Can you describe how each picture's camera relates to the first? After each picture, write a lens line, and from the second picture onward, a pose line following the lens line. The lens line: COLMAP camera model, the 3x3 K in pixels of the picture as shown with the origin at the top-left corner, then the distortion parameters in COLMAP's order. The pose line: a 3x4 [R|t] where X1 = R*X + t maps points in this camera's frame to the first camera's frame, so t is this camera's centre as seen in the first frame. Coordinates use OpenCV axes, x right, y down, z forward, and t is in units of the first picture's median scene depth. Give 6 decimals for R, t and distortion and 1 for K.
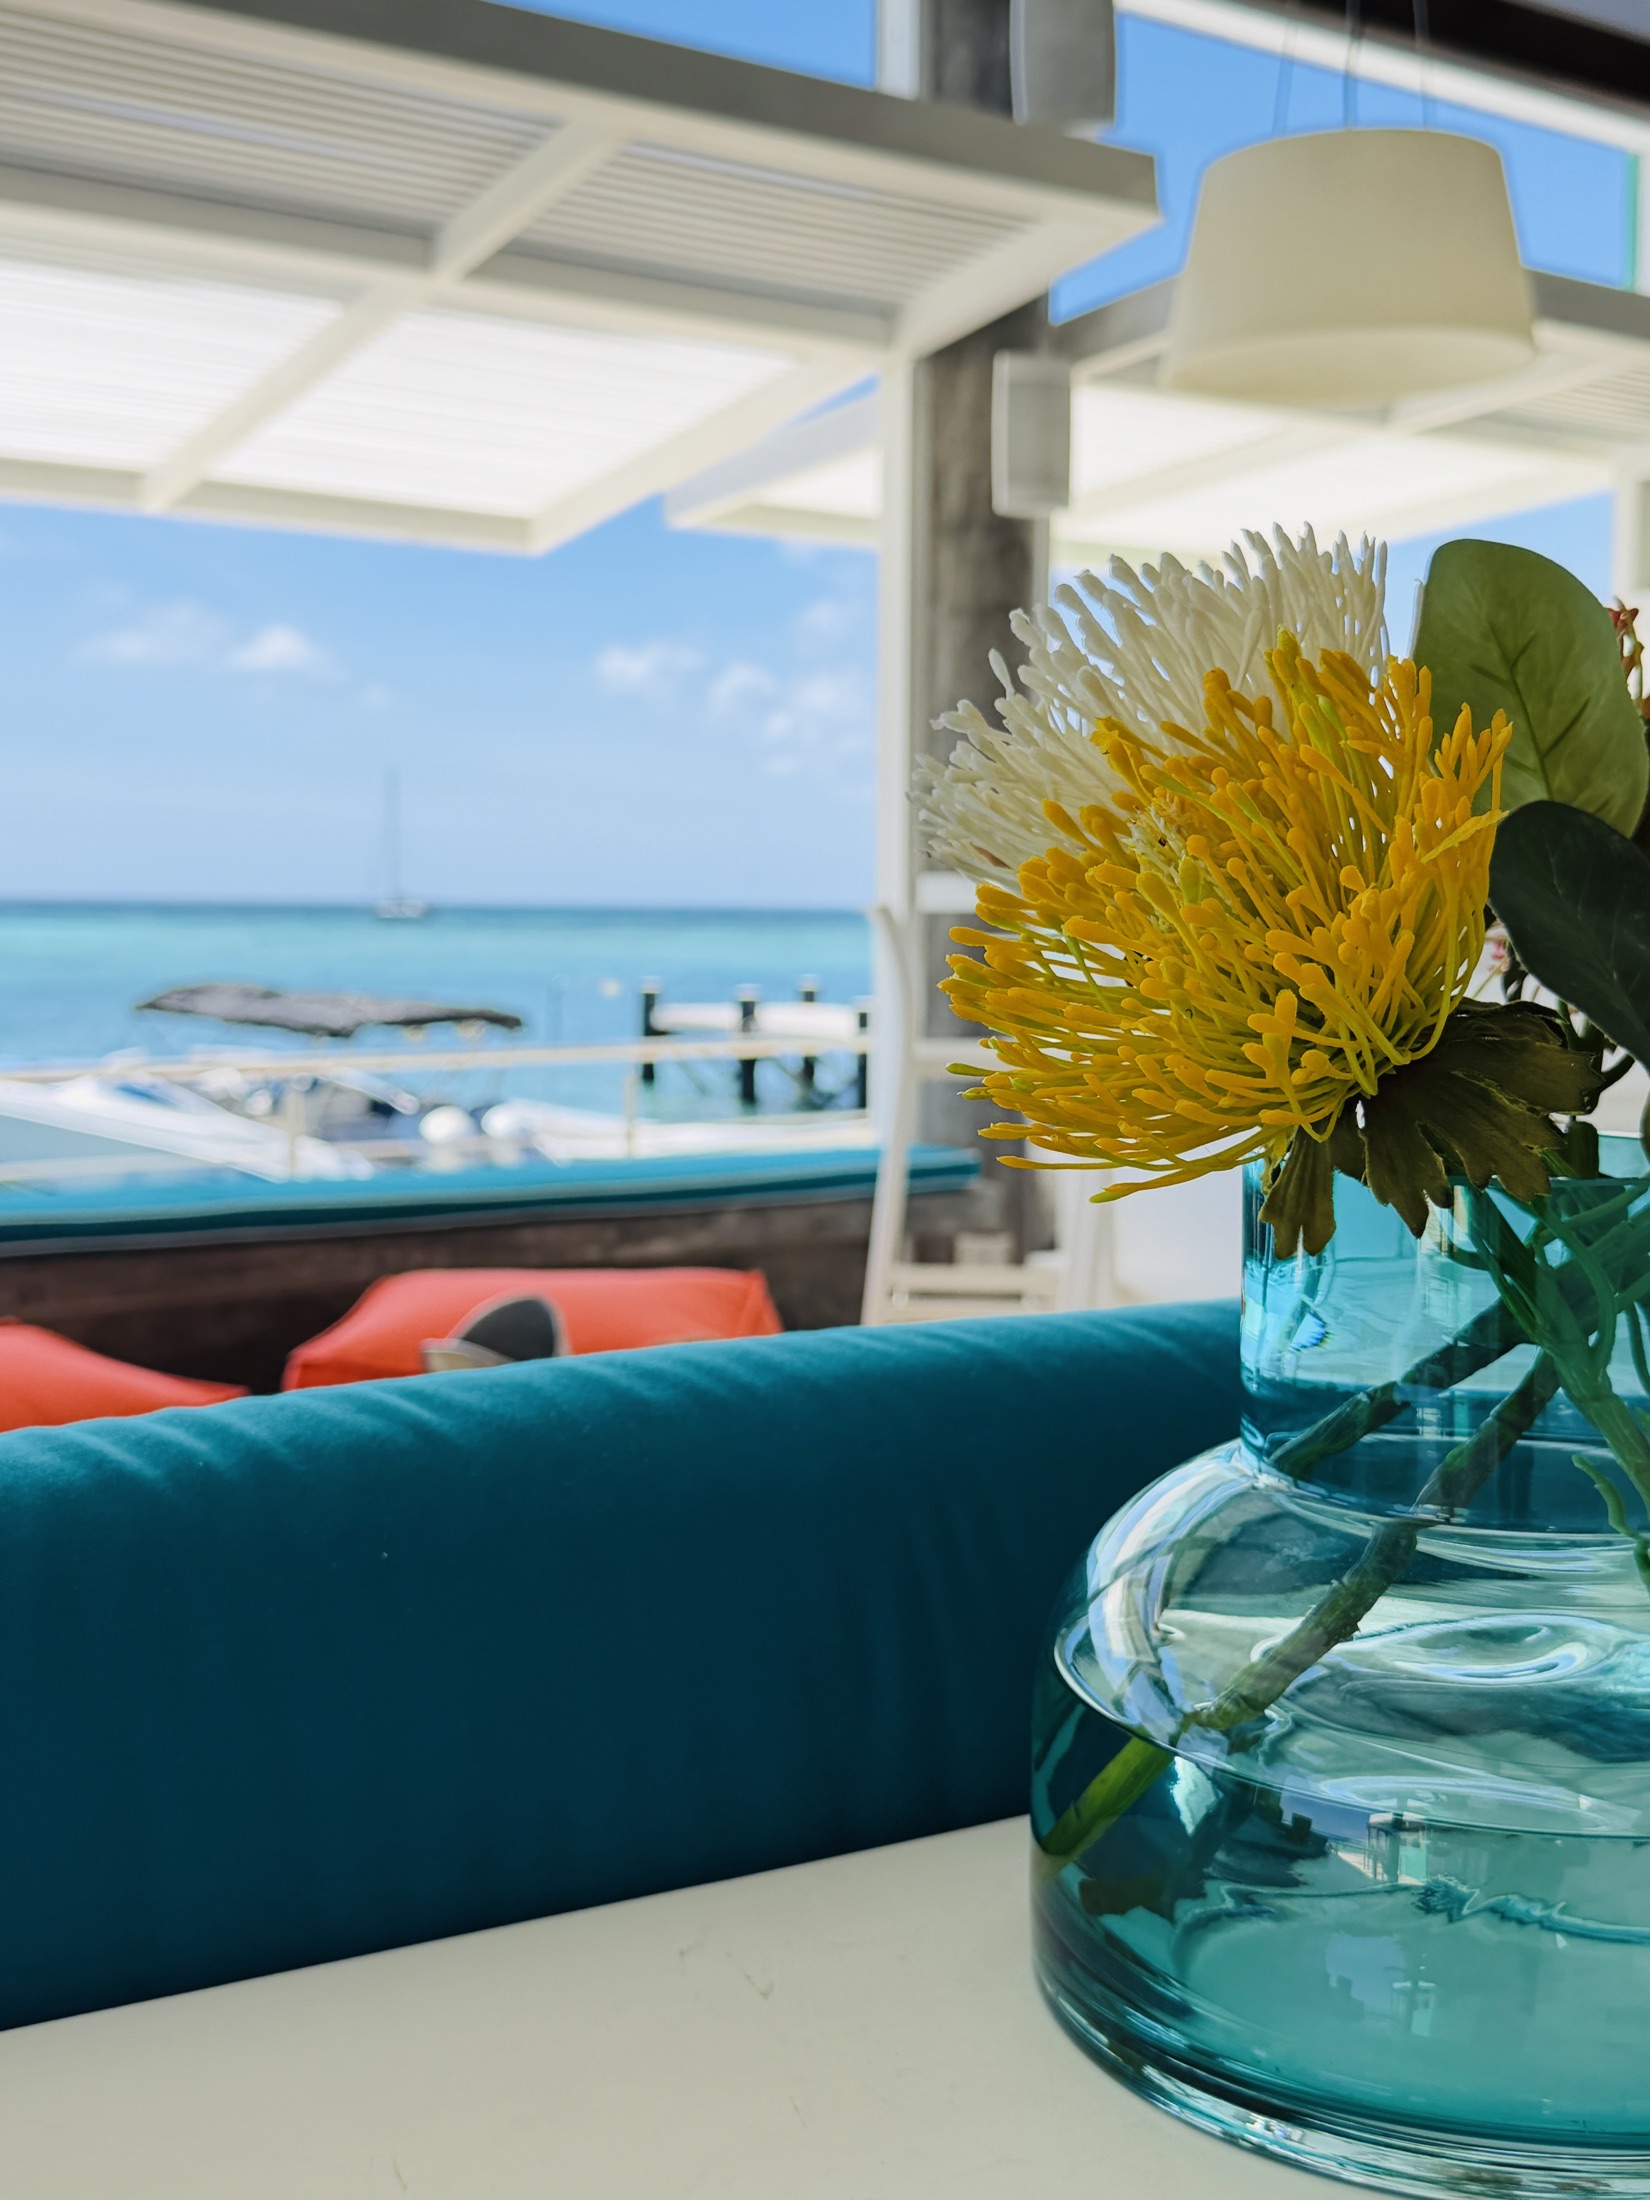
lens RADIAL K [[2329.9, 0, 825.0], [0, 2329.9, 1100.0], [0, 0, 1]] dist [0.105411, -0.004619]
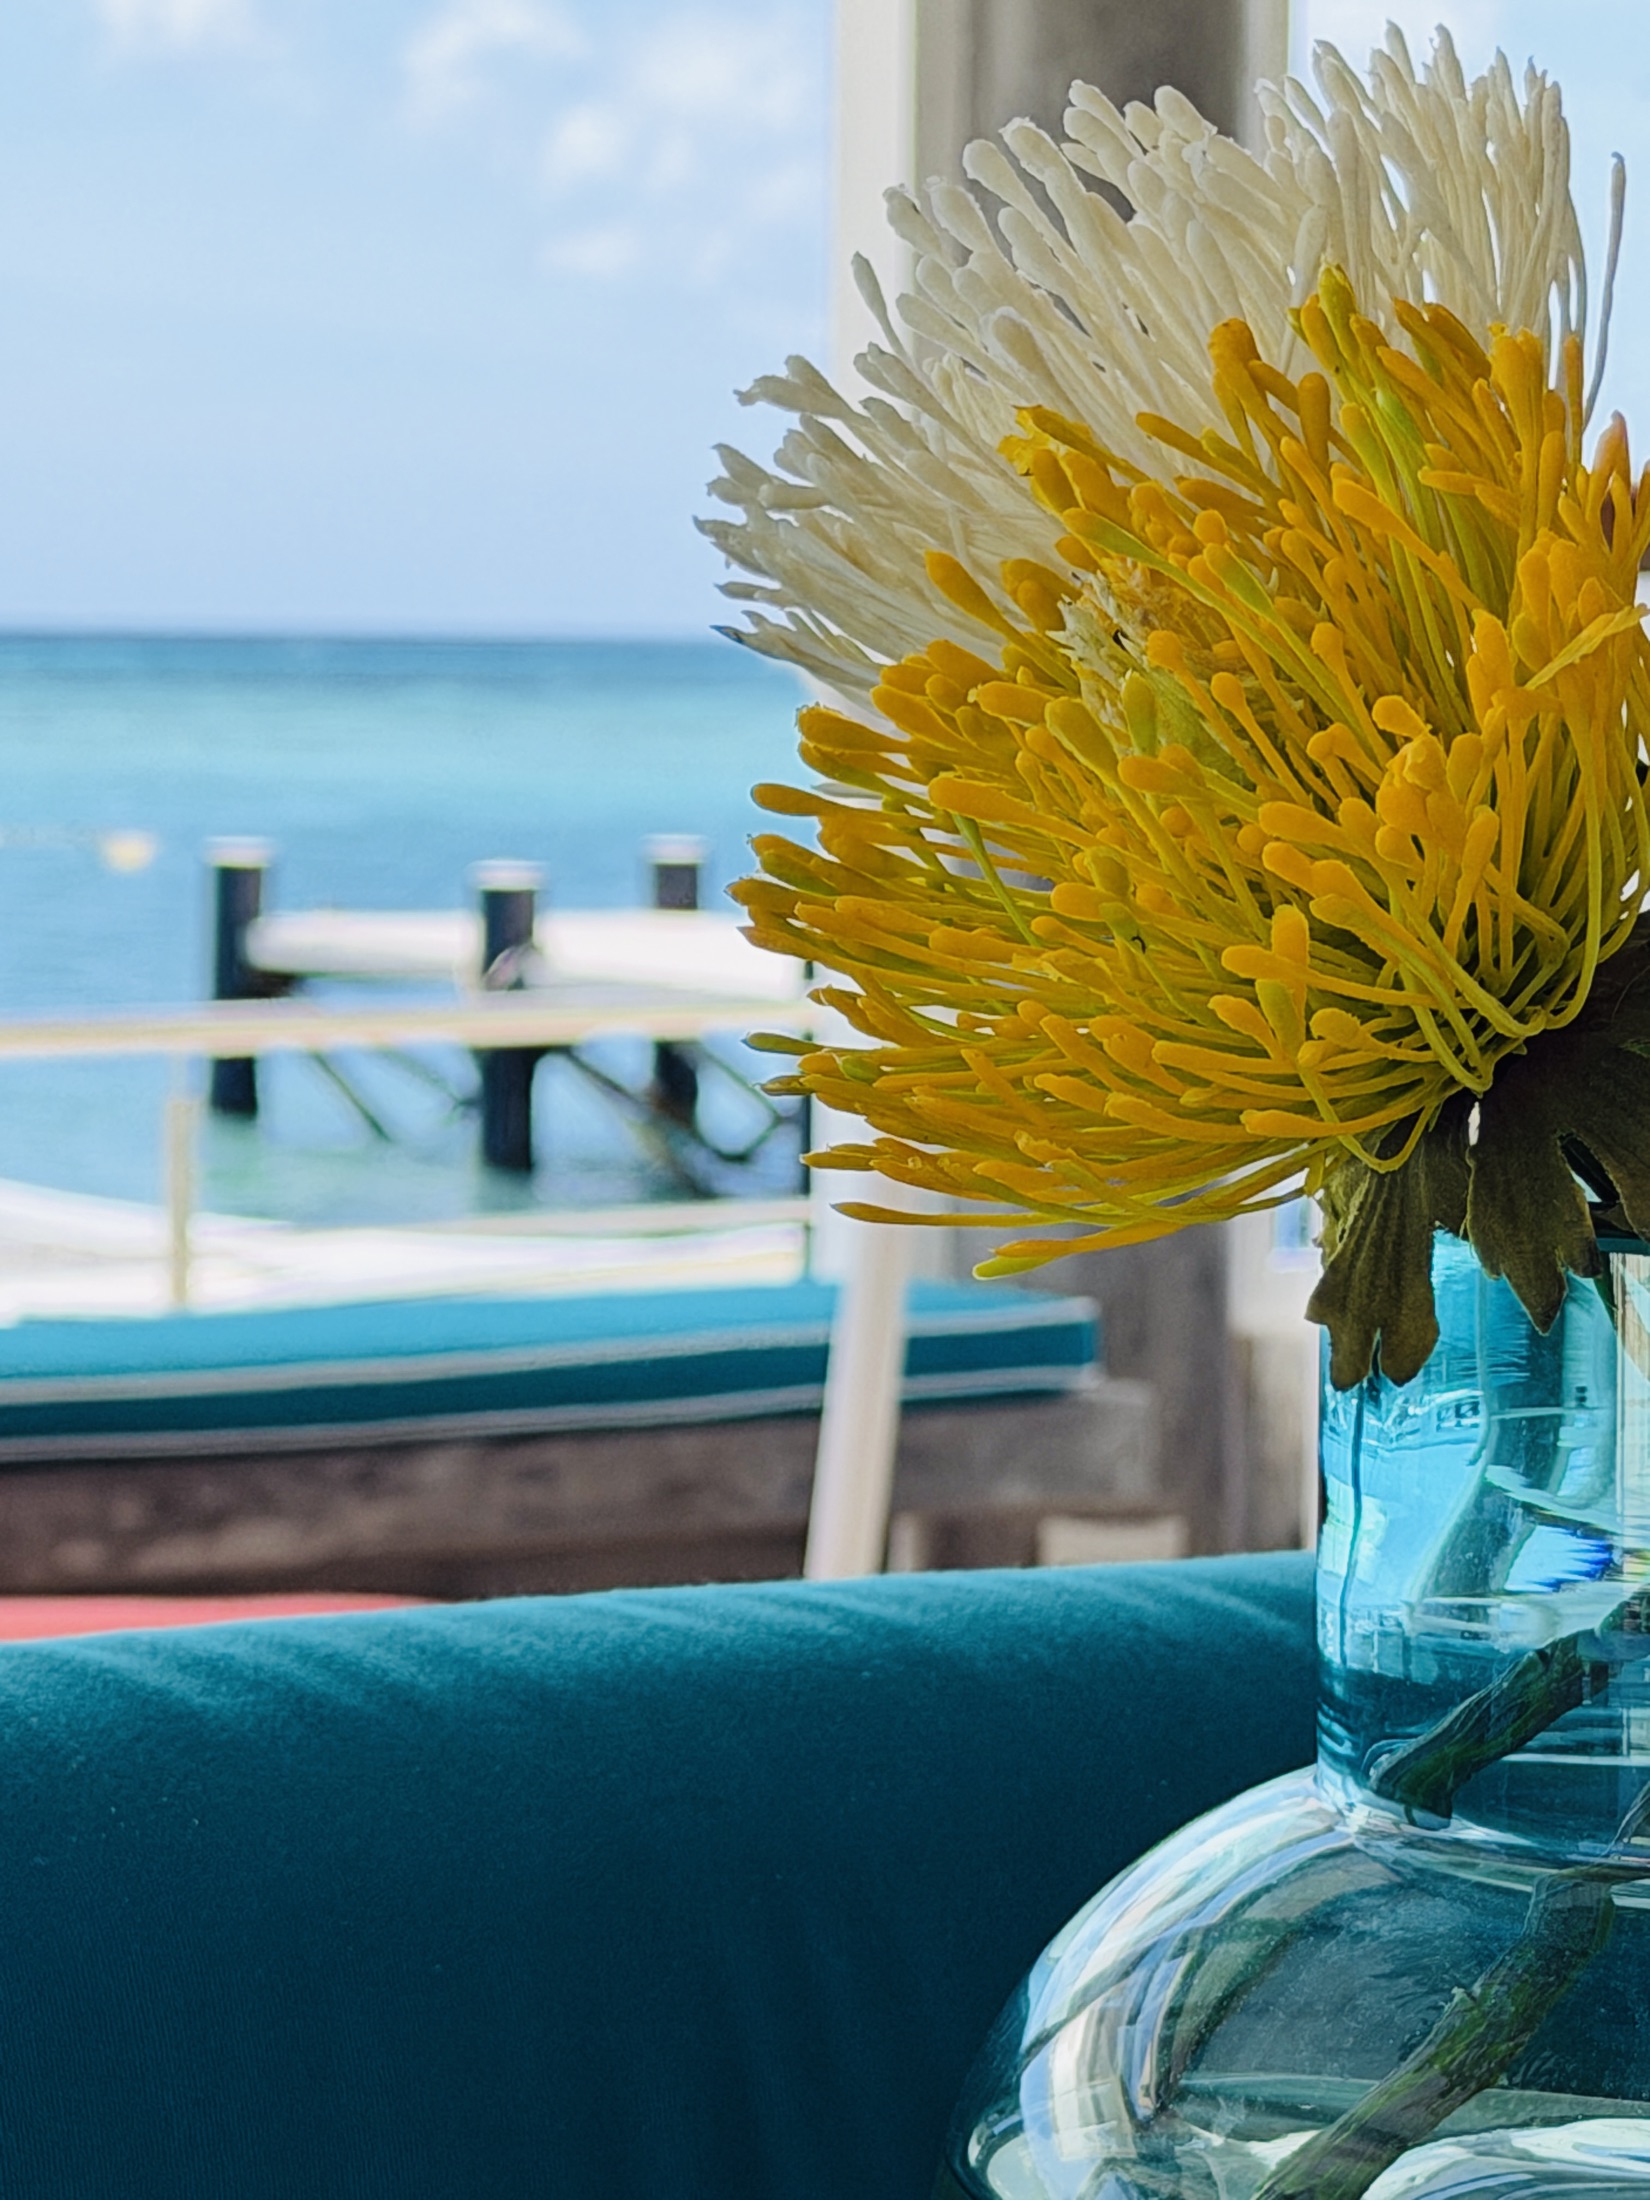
lens RADIAL K [[6434.9, 0, 825.0], [0, 6434.9, 1100.0], [0, 0, 1]] dist [0.081755, 0.893043]
pose [[0.999870, 0.005352, 0.015208, 0.036862], [-0.005179, 0.999922, -0.011343, 0.013199], [-0.015267, 0.011263, 0.999820, -0.390678]]
